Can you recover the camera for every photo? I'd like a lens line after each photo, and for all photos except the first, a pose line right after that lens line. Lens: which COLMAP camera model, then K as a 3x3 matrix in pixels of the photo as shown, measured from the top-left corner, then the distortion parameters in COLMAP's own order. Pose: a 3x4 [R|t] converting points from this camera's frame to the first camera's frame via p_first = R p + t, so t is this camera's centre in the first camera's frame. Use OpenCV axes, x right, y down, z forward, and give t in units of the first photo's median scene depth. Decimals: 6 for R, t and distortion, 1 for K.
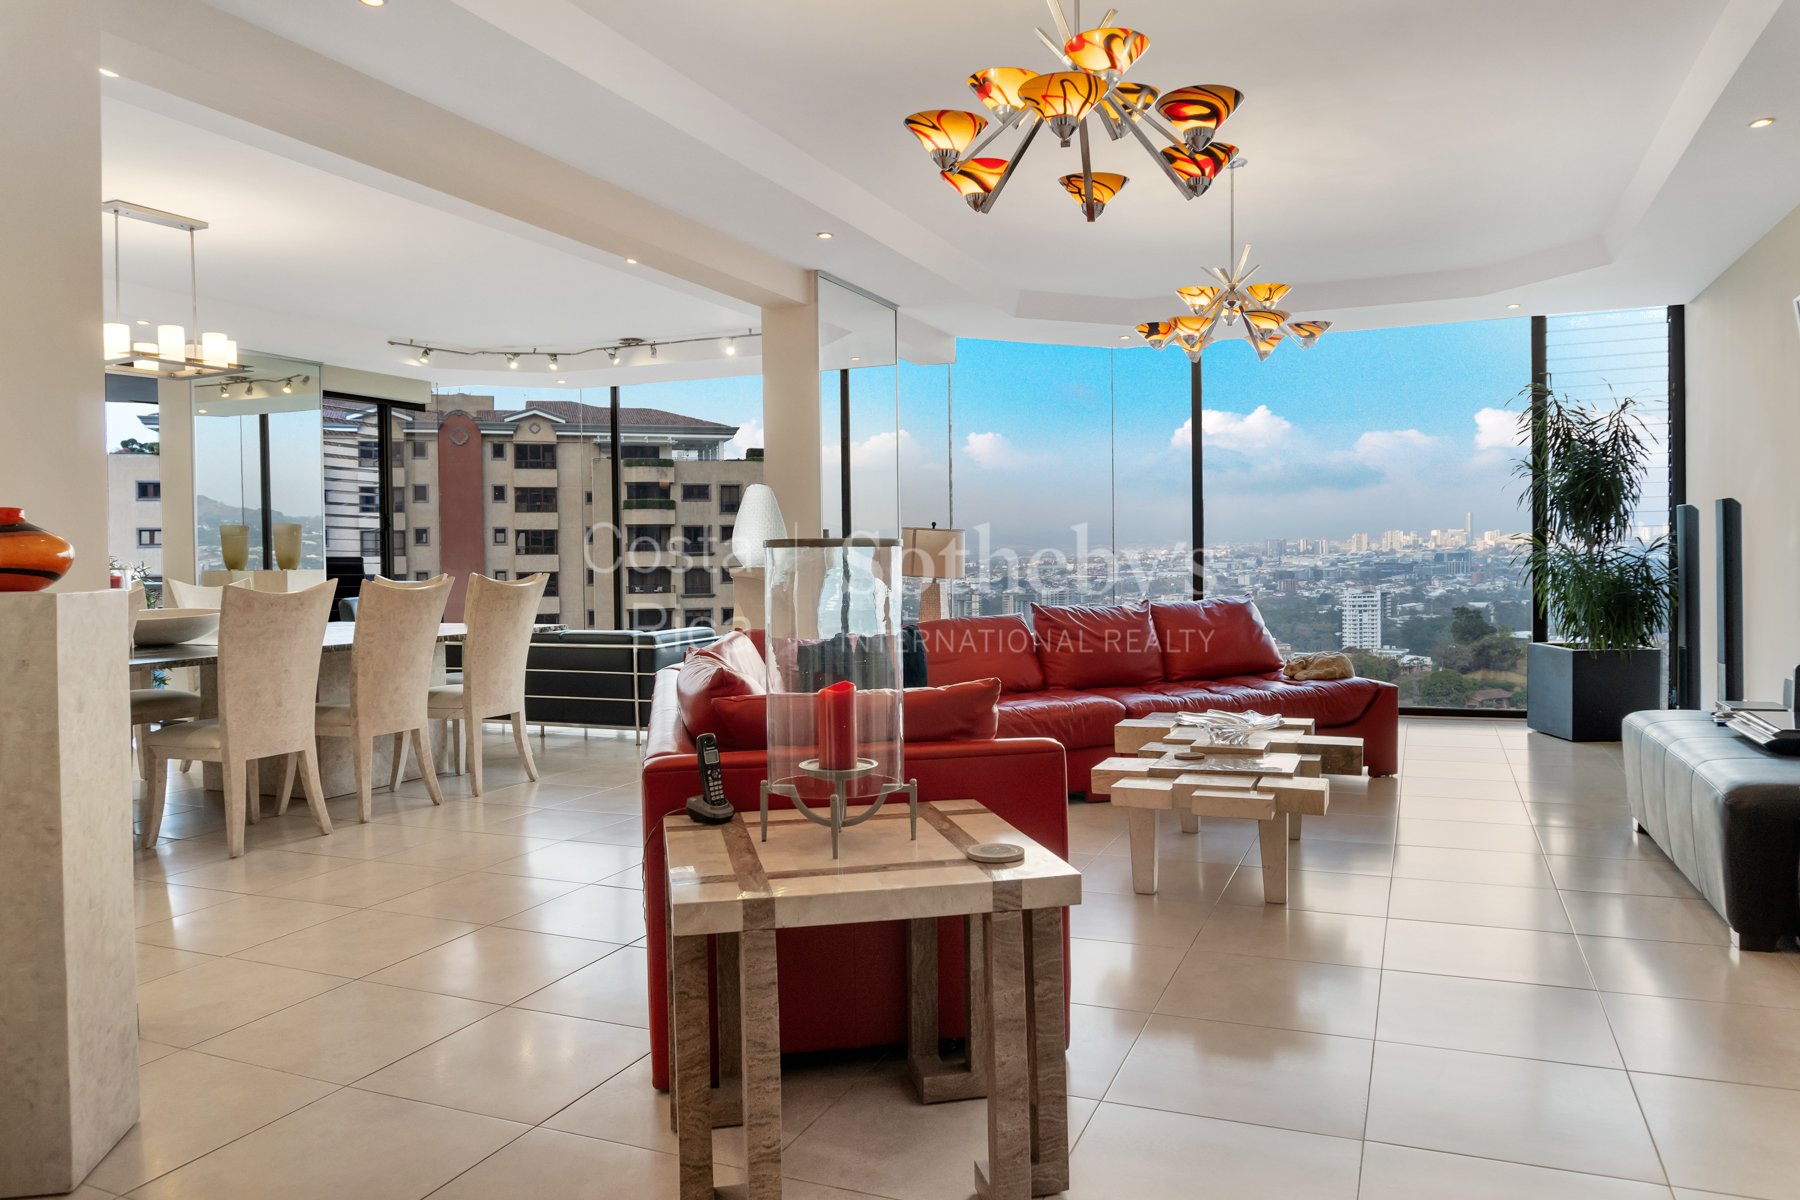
lens RADIAL K [[1229.3, 0, 917.2], [0, 1229.3, 596.8], [0, 0, 1]] dist [-0.023265, -0.002724]
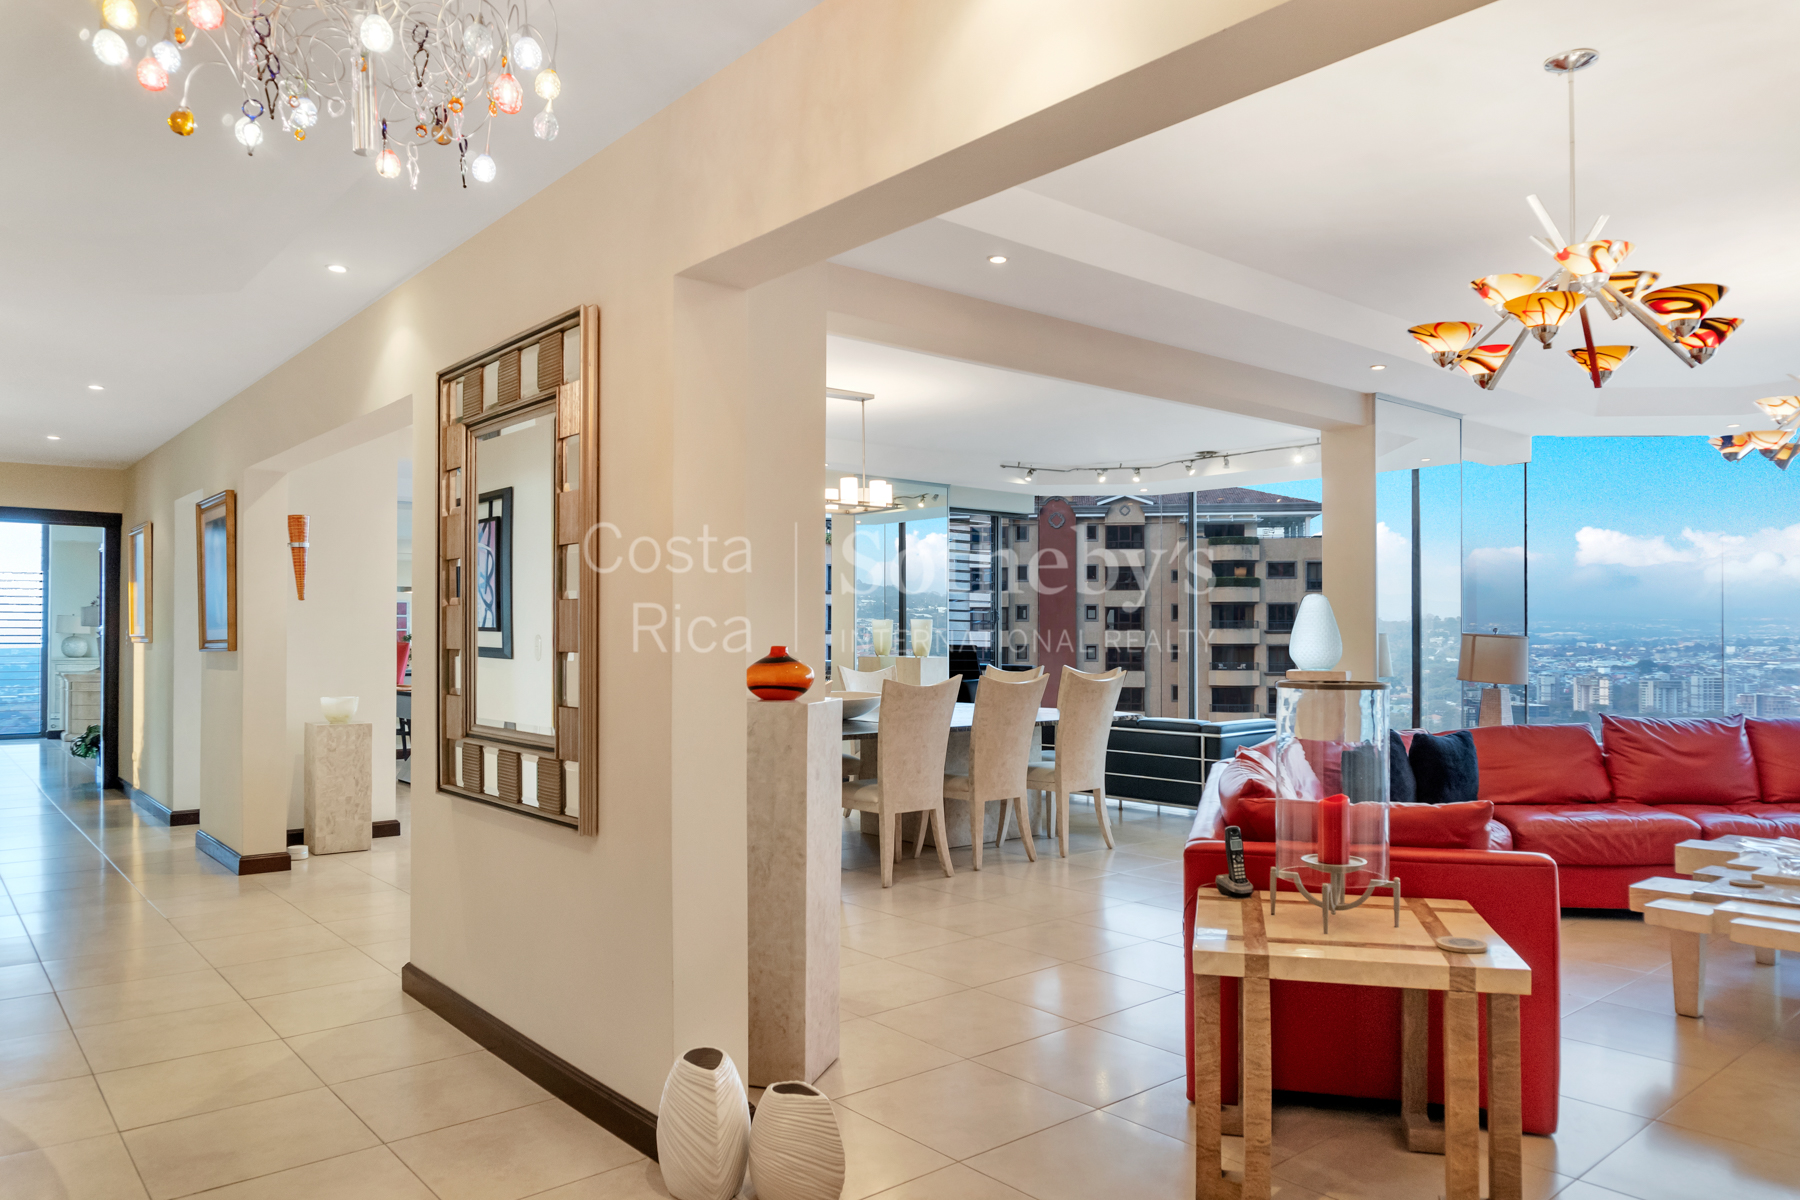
lens RADIAL K [[1206.9, 0, 897.6], [0, 1206.9, 623.9], [0, 0, 1]] dist [-0.019616, -0.002051]
pose [[0.883760, 0.005722, -0.467906, 0.066439], [-0.024110, 0.999154, -0.033319, -0.030880], [0.467319, 0.040727, 0.883150, -0.178083]]
